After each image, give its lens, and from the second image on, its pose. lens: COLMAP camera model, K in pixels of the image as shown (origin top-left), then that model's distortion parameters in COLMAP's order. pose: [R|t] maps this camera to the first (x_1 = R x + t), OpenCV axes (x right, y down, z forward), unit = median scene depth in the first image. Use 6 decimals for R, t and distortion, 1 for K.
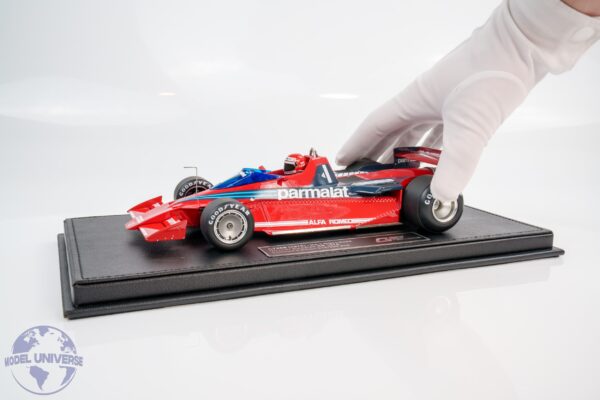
lens RADIAL K [[607.2, 0, 300.0], [0, 607.2, 200.0], [0, 0, 1]] dist [0.005237, 0.003747]
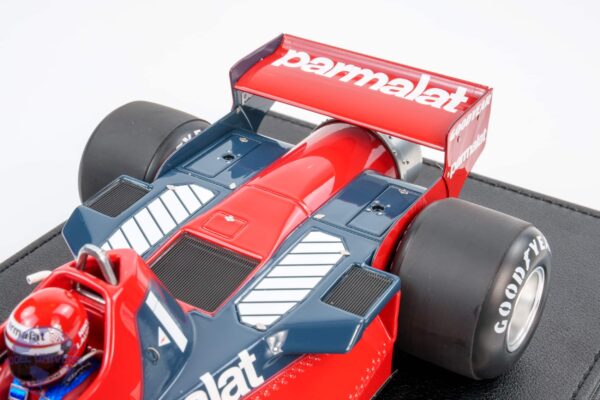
lens RADIAL K [[1040.6, 0, 300.0], [0, 1040.6, 200.0], [0, 0, 1]] dist [-0.008612, -0.115647]
pose [[0.826746, -0.304471, 0.473063, -0.113435], [0.115776, 0.914971, 0.386555, -0.274913], [-0.550533, -0.264813, 0.791699, 0.633163]]
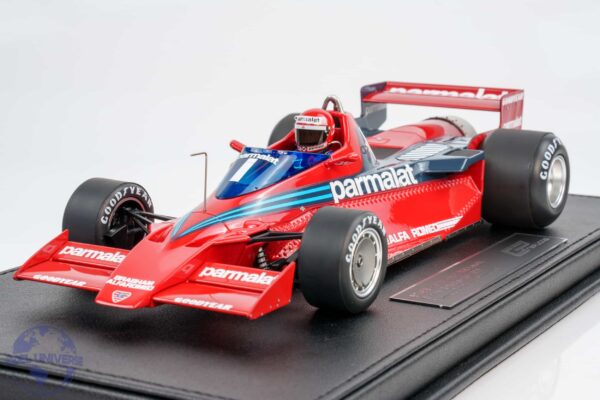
lens RADIAL K [[1345.2, 0, 300.0], [0, 1345.2, 200.0], [0, 0, 1]] dist [0.115805, 0.235481]
pose [[0.792271, -0.118450, 0.598562, -0.703662], [0.119708, 0.992086, 0.037876, -0.047099], [-0.598312, 0.041645, 0.800181, 0.137235]]
